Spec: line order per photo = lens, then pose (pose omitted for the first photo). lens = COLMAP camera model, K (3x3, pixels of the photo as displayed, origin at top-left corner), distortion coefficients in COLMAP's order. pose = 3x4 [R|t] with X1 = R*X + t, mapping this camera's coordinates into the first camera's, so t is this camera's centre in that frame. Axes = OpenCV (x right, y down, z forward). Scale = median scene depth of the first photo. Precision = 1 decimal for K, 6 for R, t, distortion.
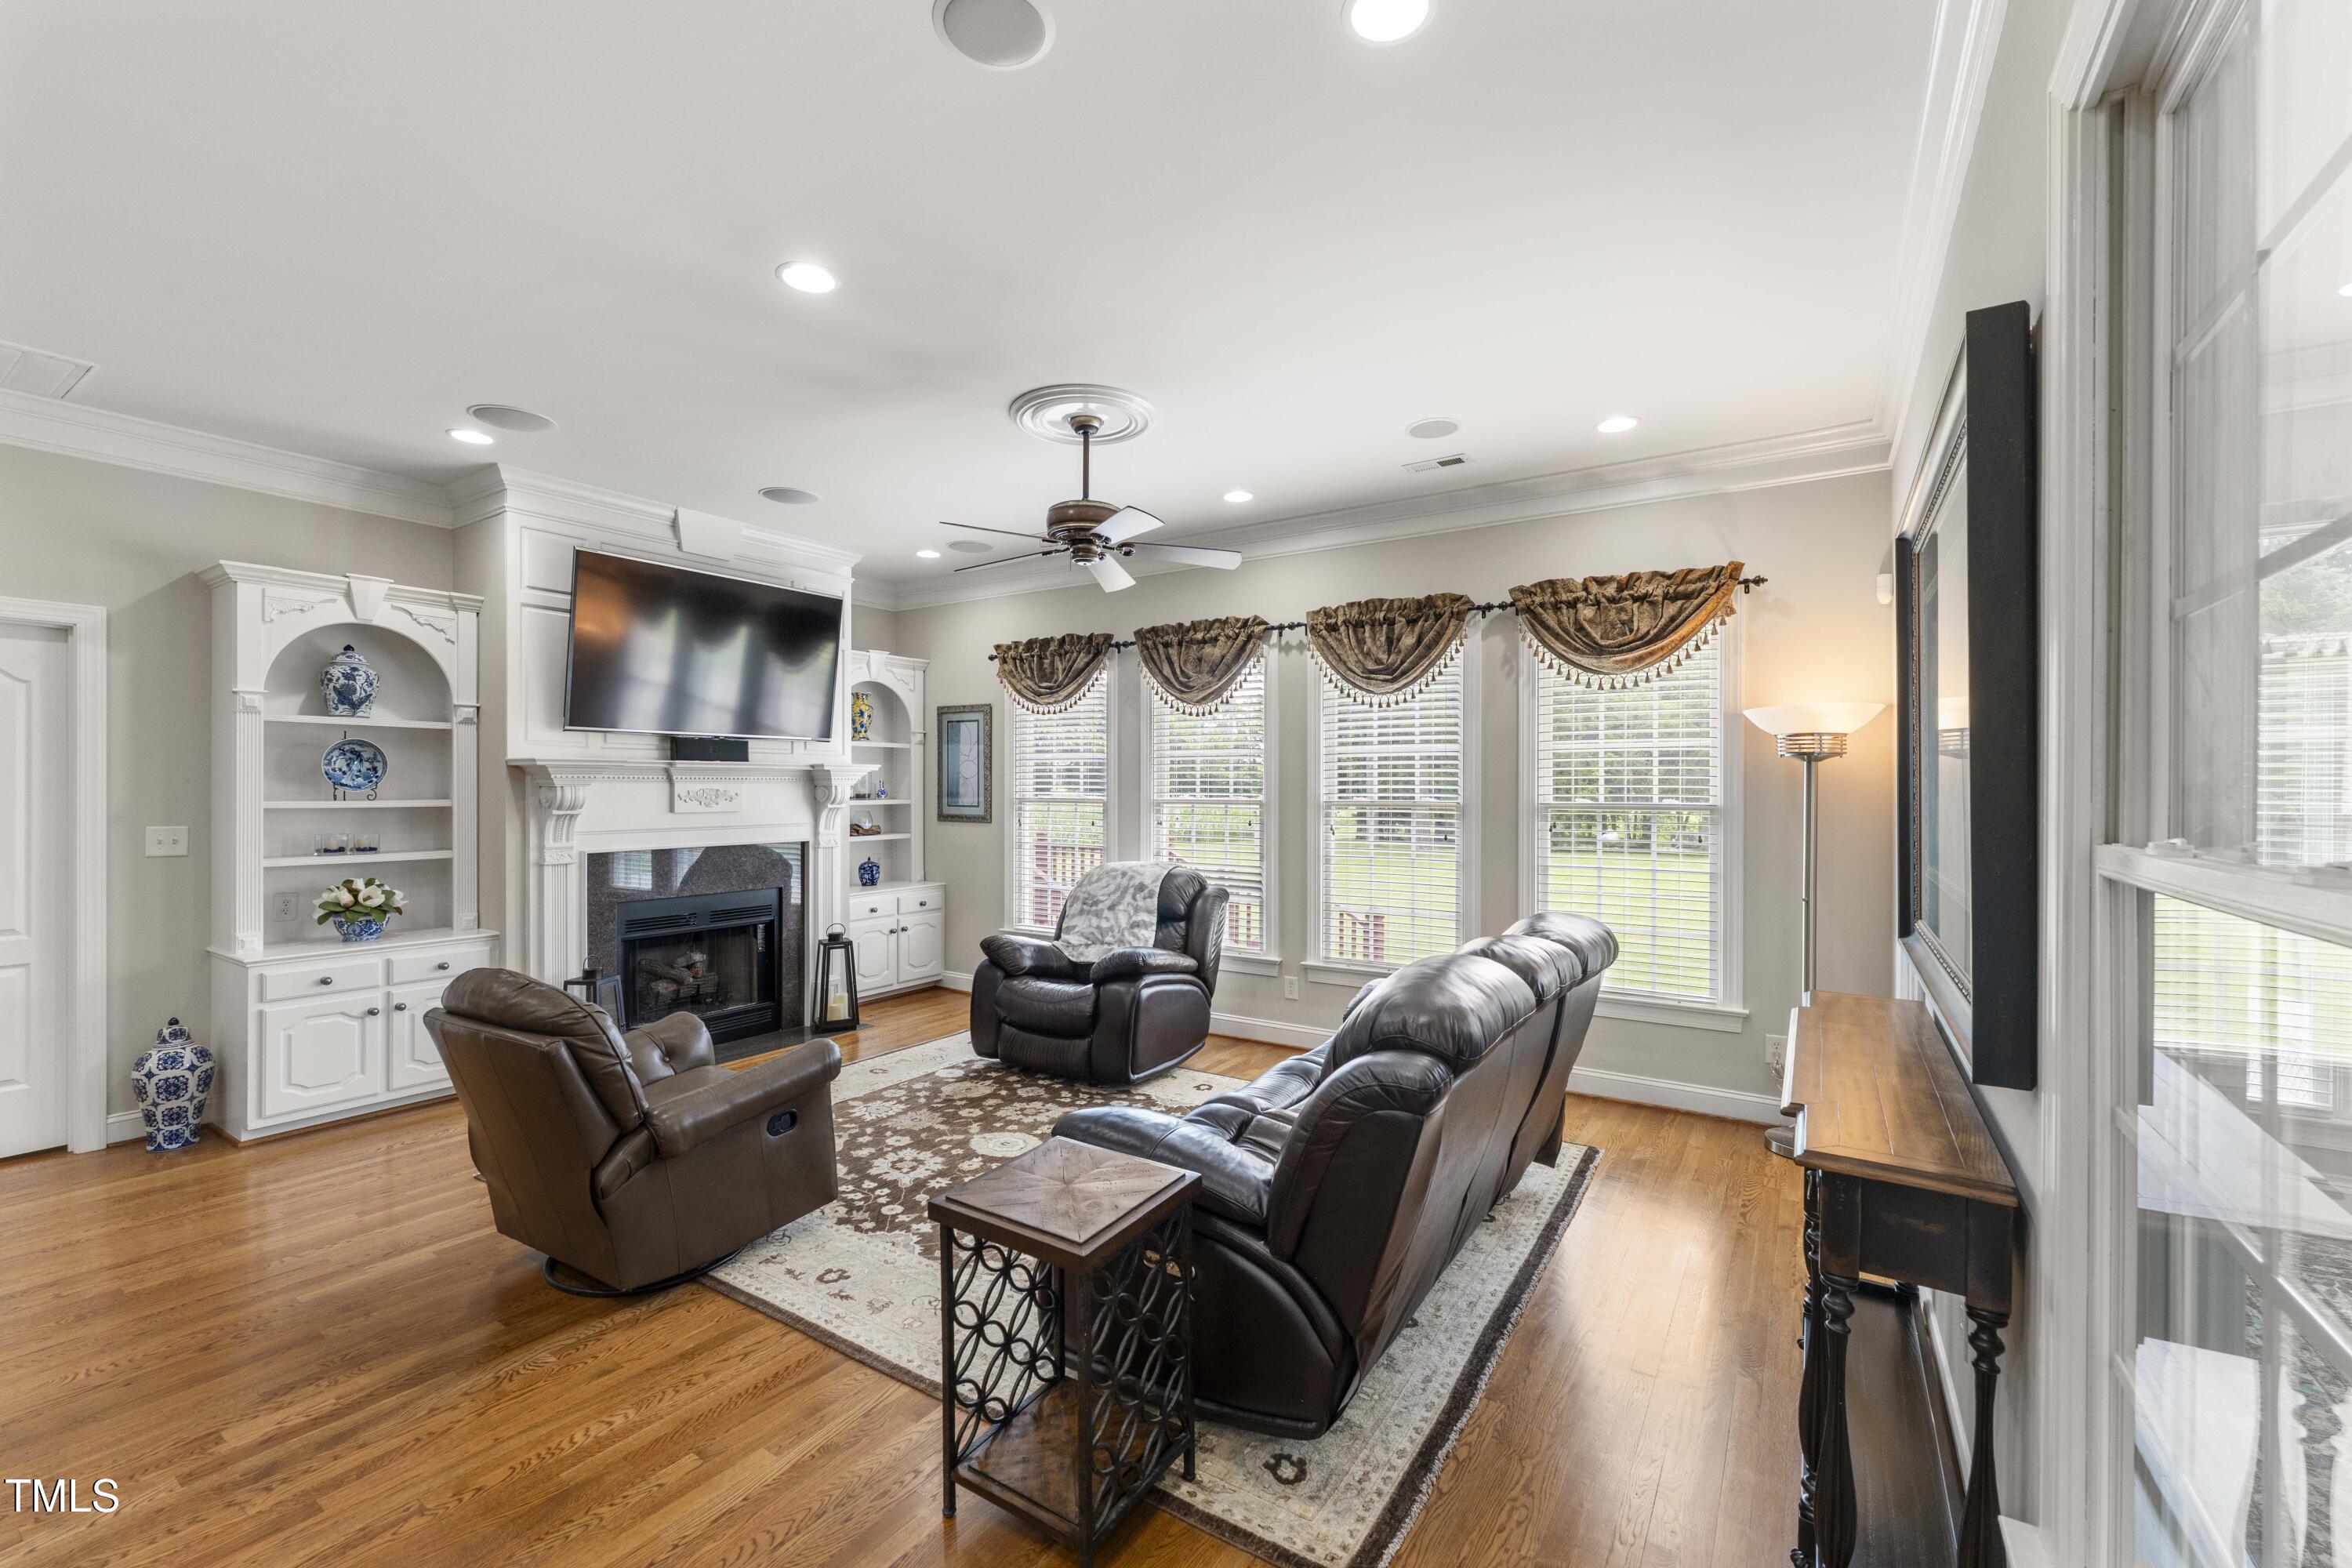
lens RADIAL K [[952.0, 0, 1175.6], [0, 952.0, 789.3], [0, 0, 1]] dist [0.000861, -0.000551]
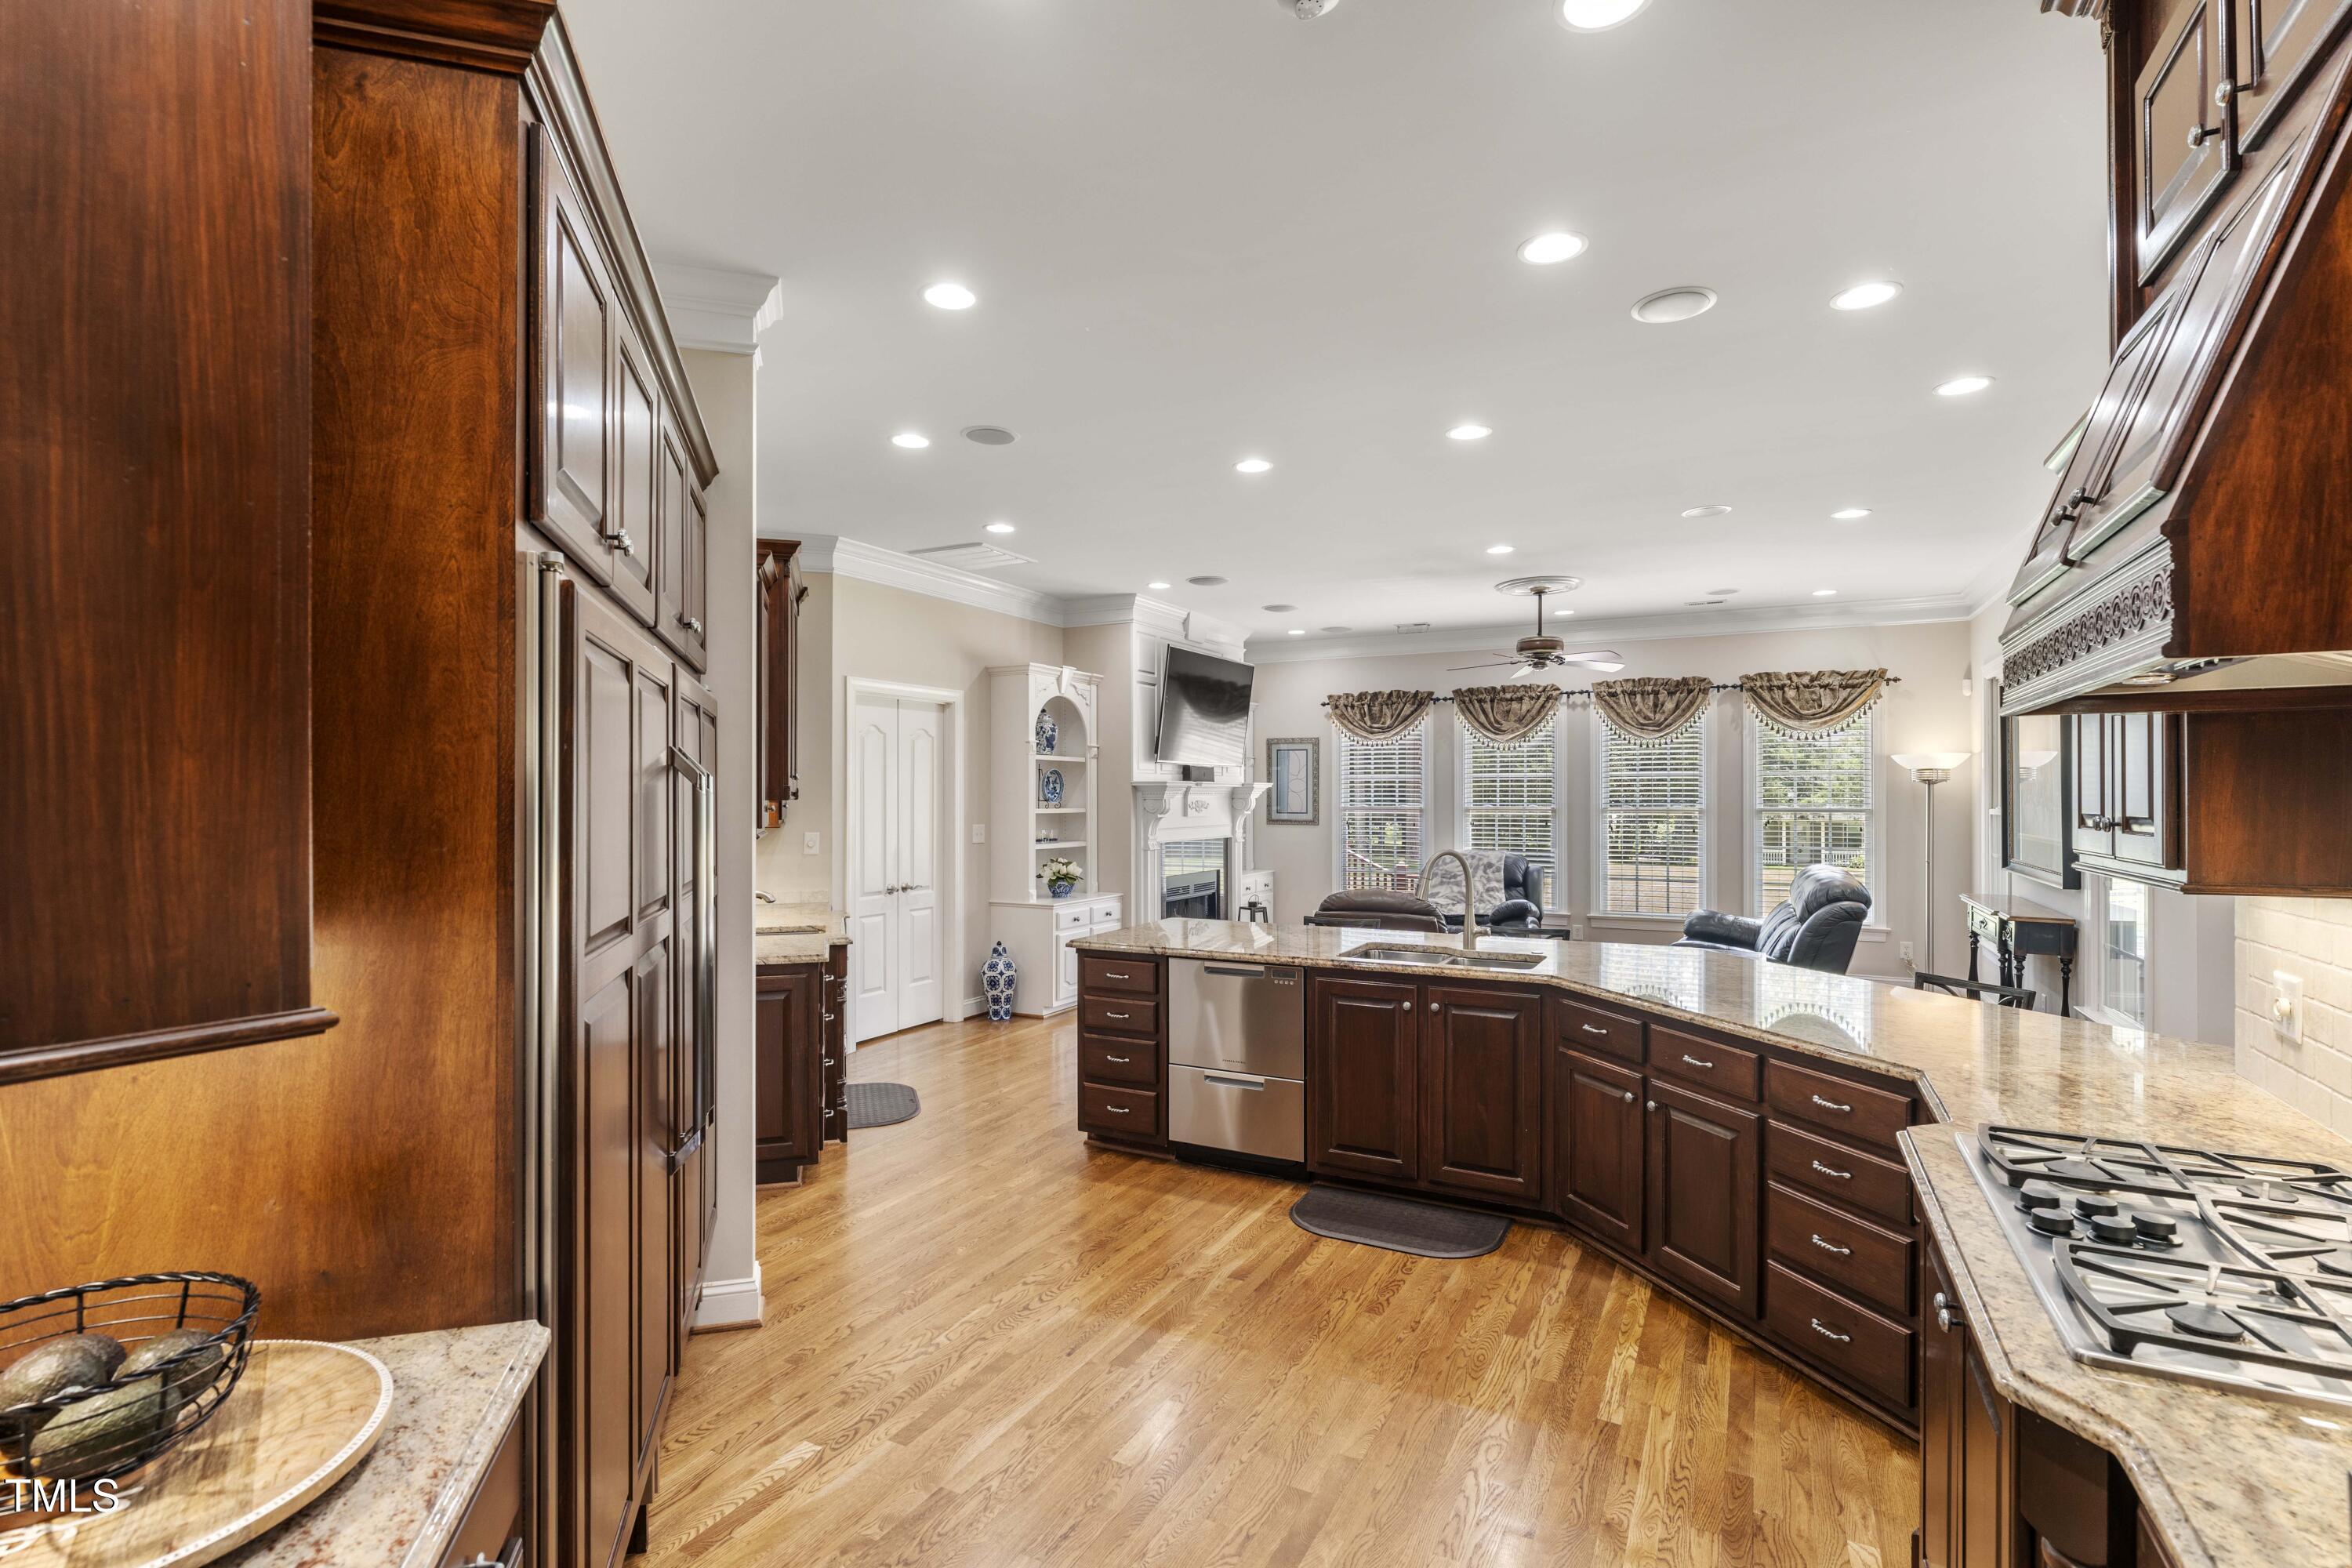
lens RADIAL K [[1061.9, 0, 1187.1], [0, 1061.9, 790.1], [0, 0, 1]] dist [0.002469, 0.000534]
pose [[0.995682, -0.001666, 0.092816, -0.763803], [0.002447, 0.999963, -0.008296, -0.003479], [-0.092799, 0.008488, 0.995649, -0.723379]]
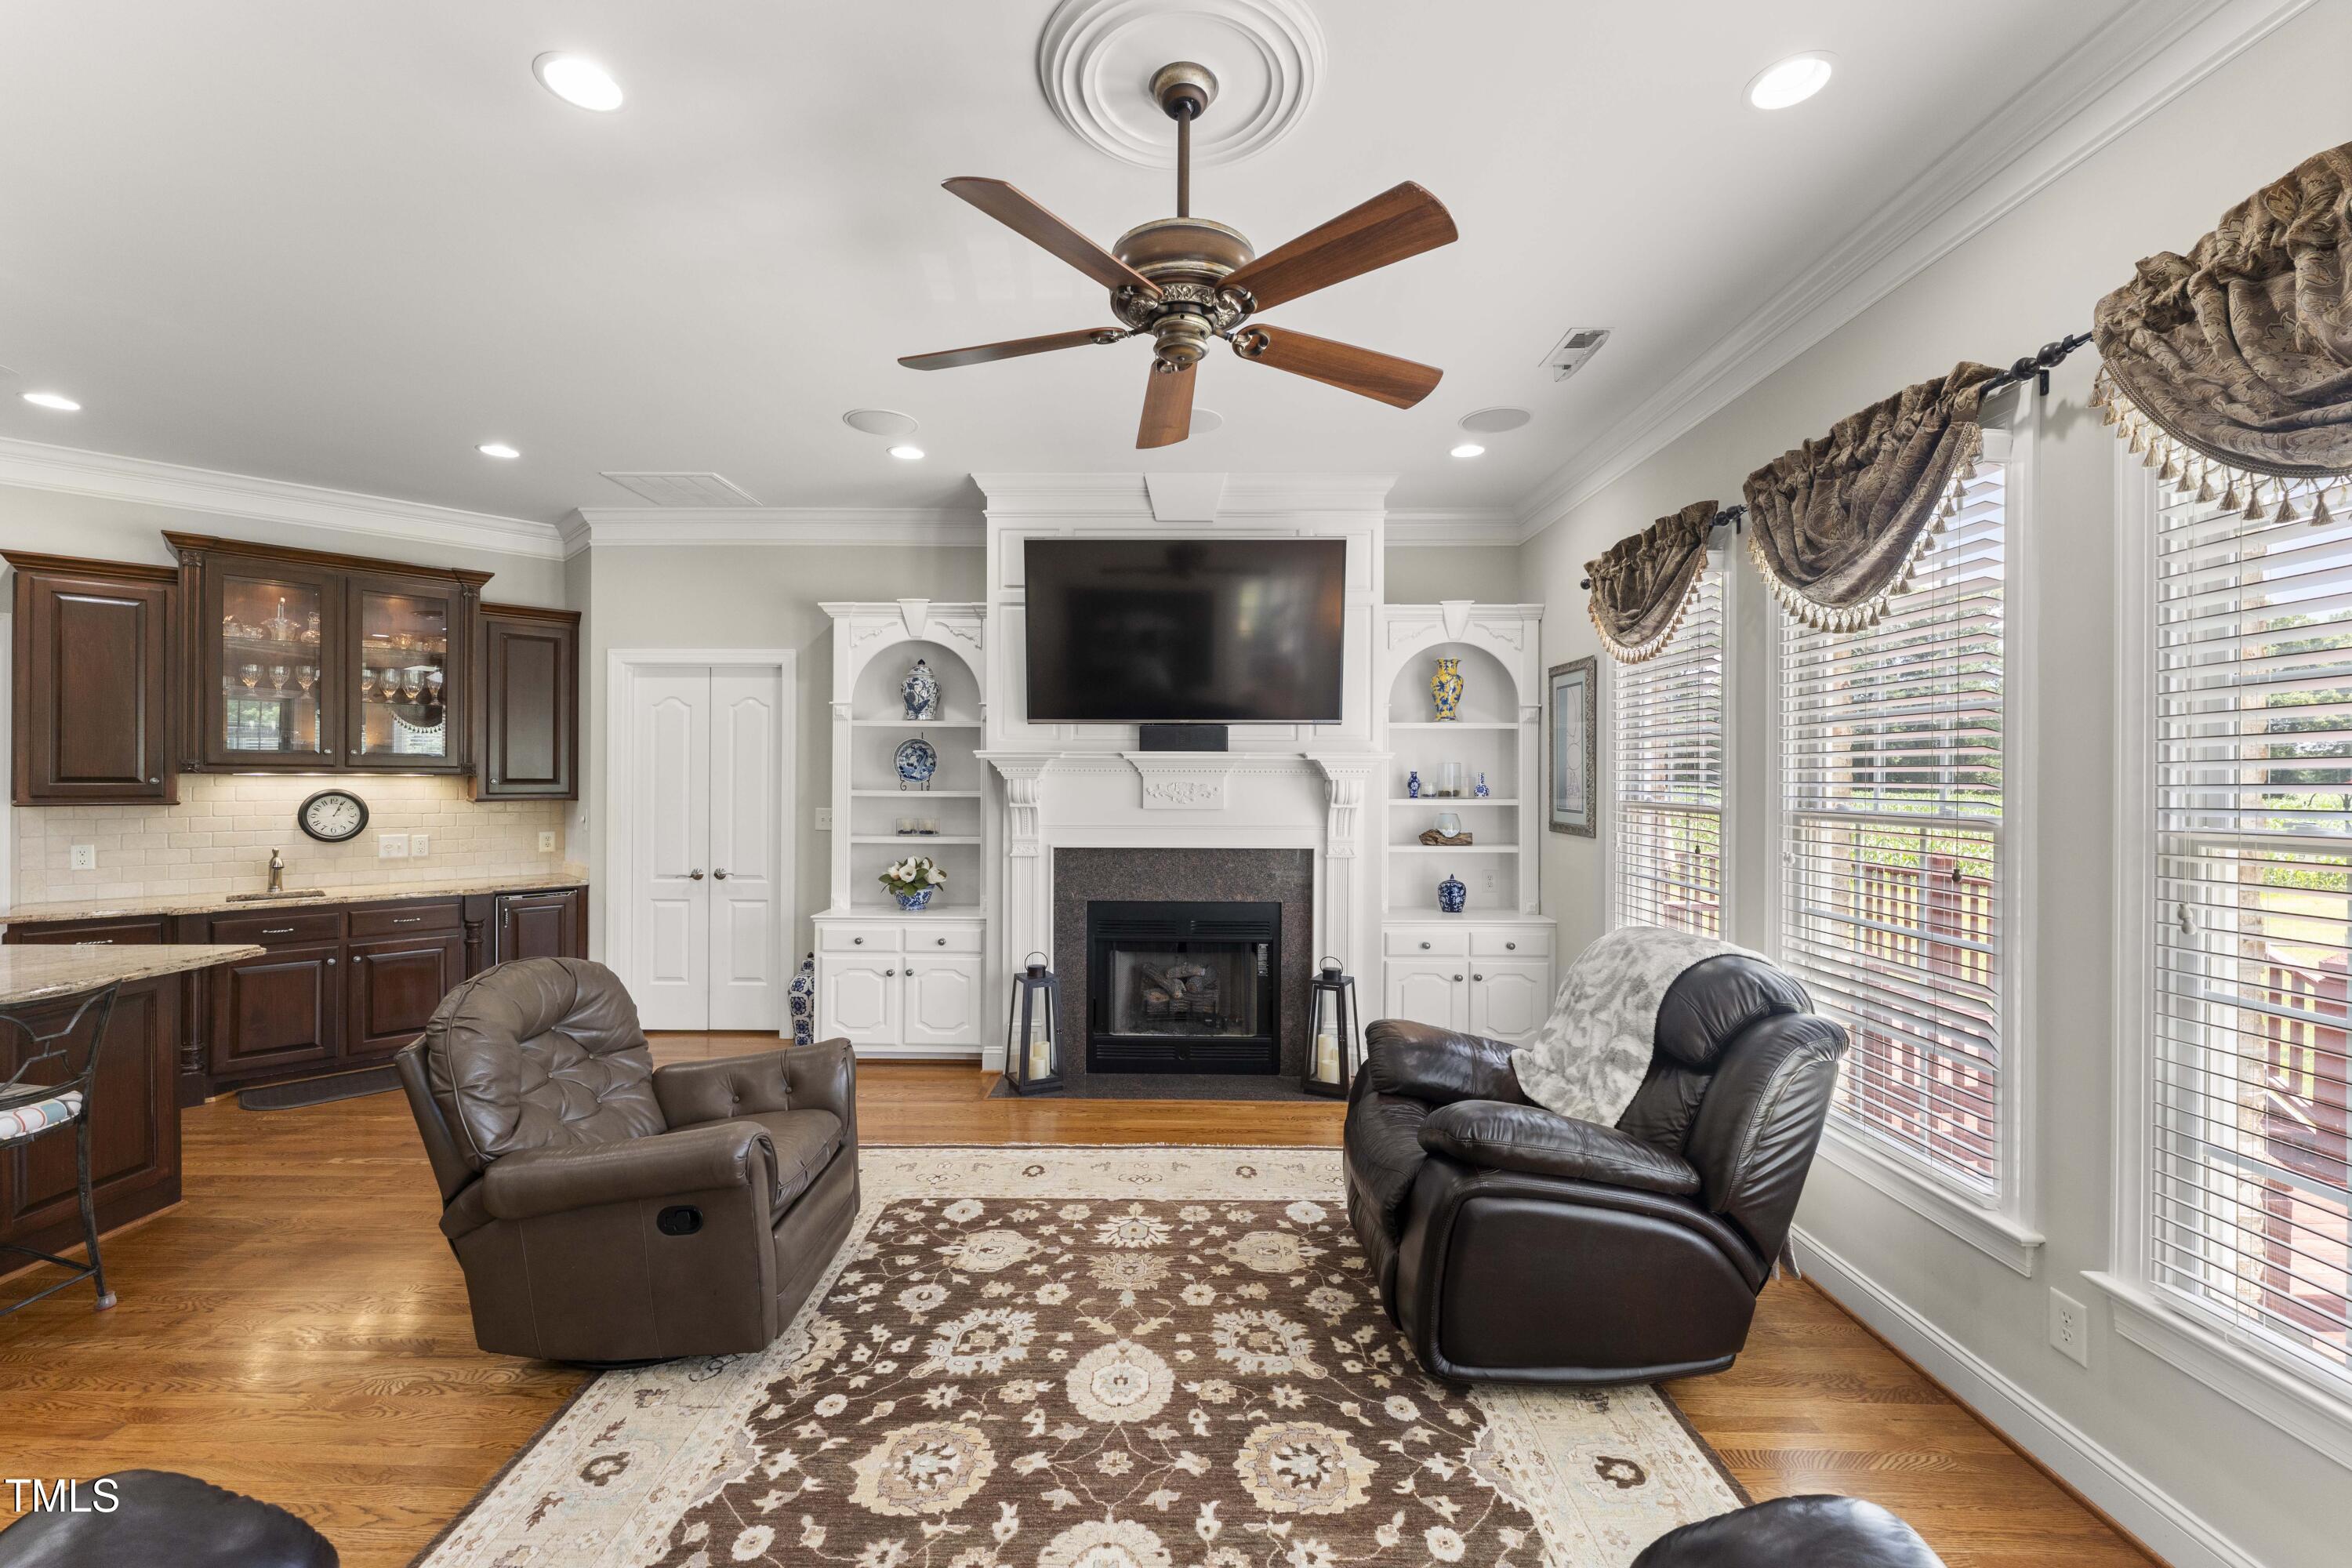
lens RADIAL K [[952.0, 0, 1170.1], [0, 952.0, 778.0], [0, 0, 1]] dist [0.000861, -0.000551]
pose [[0.543766, 0.002957, -0.839232, 0.285797], [-0.006726, 0.999977, -0.000835, -0.004654], [0.839210, 0.006099, 0.543774, 0.591001]]
